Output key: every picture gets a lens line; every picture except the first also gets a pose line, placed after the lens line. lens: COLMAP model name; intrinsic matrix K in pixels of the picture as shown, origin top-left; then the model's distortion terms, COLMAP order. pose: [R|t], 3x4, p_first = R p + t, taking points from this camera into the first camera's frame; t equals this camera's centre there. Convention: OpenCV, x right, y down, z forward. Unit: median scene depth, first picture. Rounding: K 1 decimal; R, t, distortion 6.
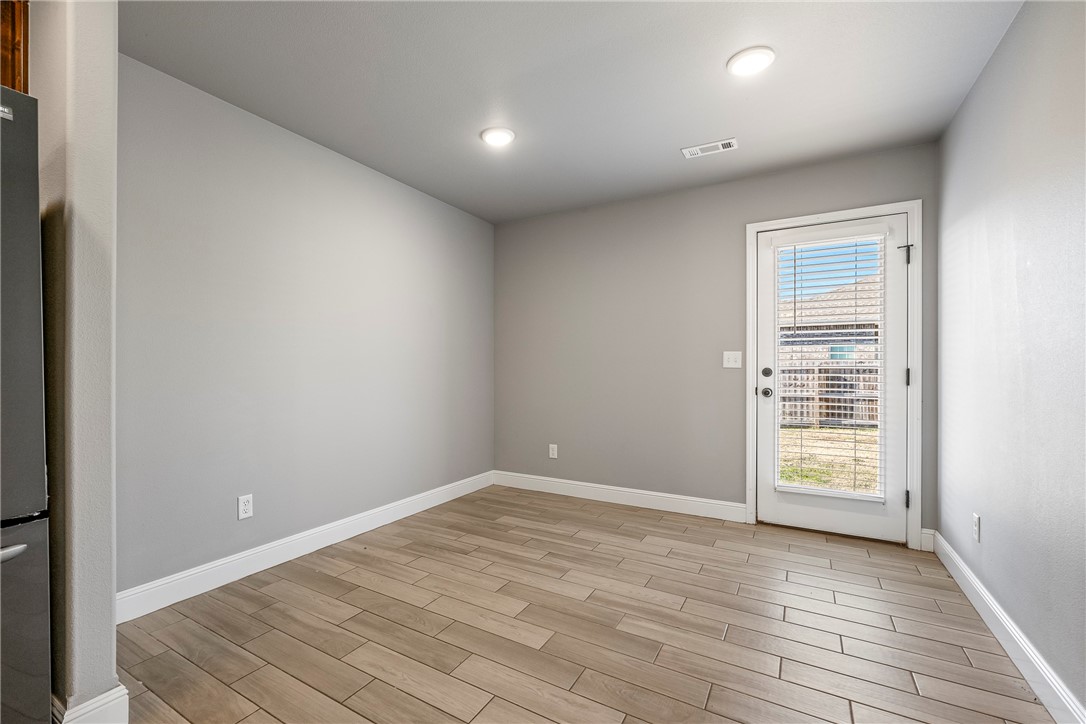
lens RADIAL K [[474.7, 0, 497.7], [0, 474.7, 370.2], [0, 0, 1]] dist [-0.000137, 0.000026]
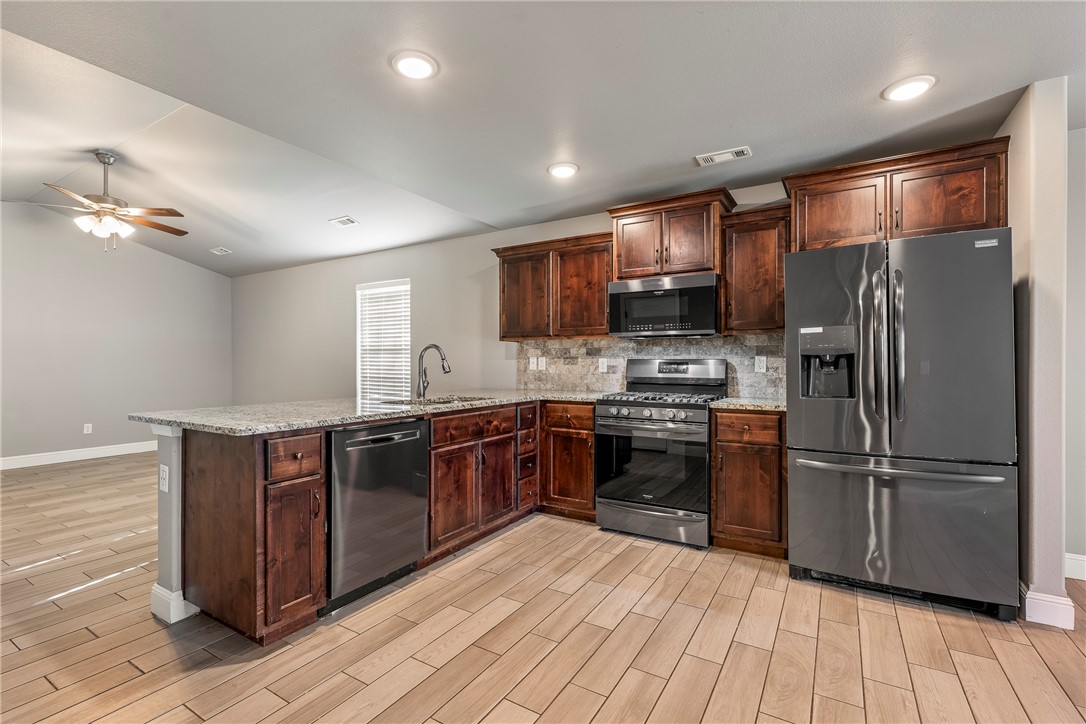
lens RADIAL K [[485.2, 0, 543.0], [0, 485.2, 362.0], [0, 0, 1]] dist [-0.001018, -0.000036]
pose [[0.024765, -0.003164, -0.999688, 0.302761], [-0.006461, 0.999974, -0.003325, -0.020619], [0.999672, 0.006542, 0.024744, -0.301443]]
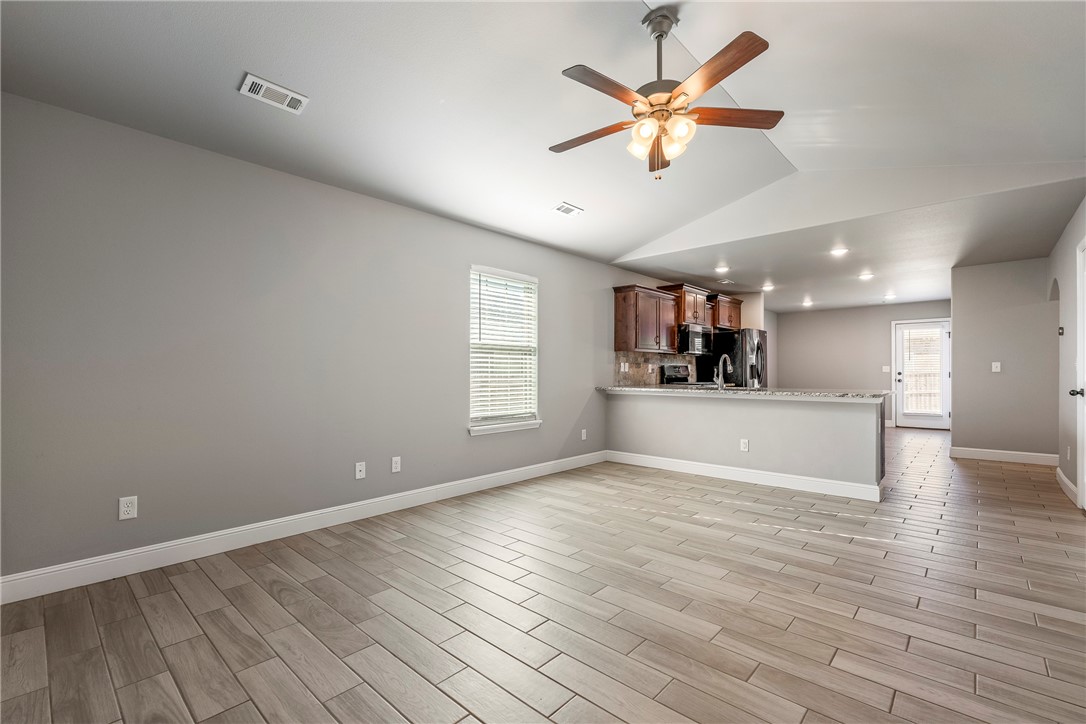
lens RADIAL K [[476.0, 0, 540.8], [0, 476.0, 366.4], [0, 0, 1]] dist [0.000096, -0.000049]
pose [[0.985456, -0.002437, -0.169915, -1.129349], [-0.000367, 0.999864, -0.016468, 0.008873], [0.169932, 0.016291, 0.985321, -2.305462]]
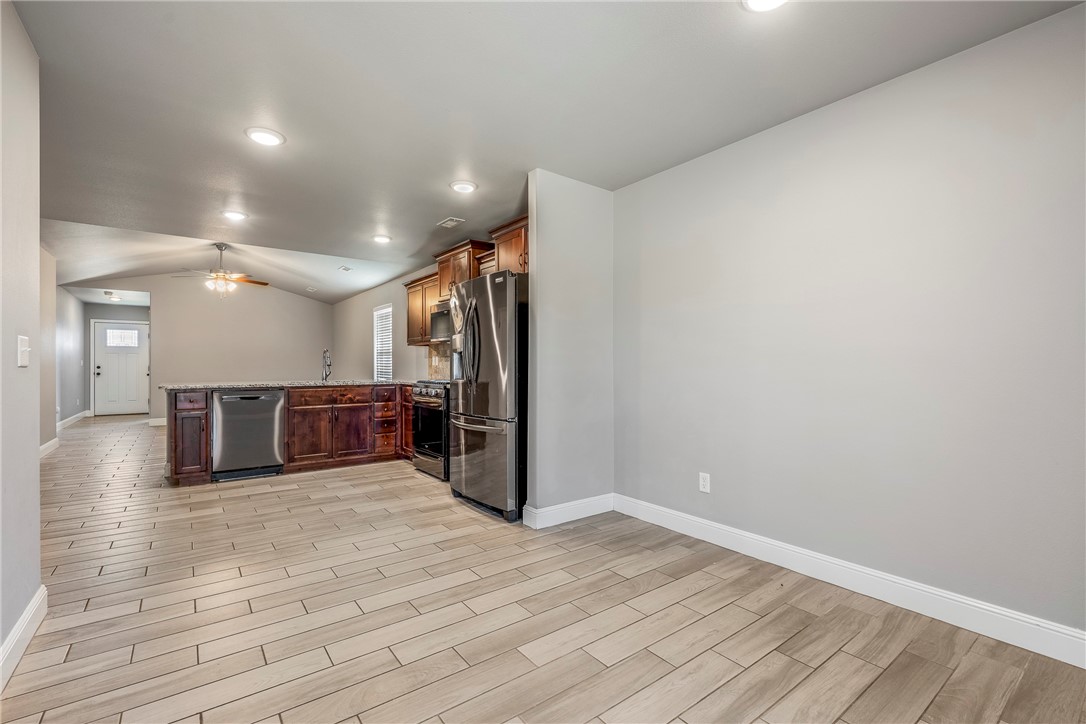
lens RADIAL K [[480.8, 0, 540.1], [0, 480.8, 361.8], [0, 0, 1]] dist [0.001211, 0.000059]
pose [[-0.349877, -0.008847, -0.936754, 0.609405], [-0.005664, 0.999957, -0.007328, -0.004944], [0.936778, 0.002742, -0.349912, 0.833044]]
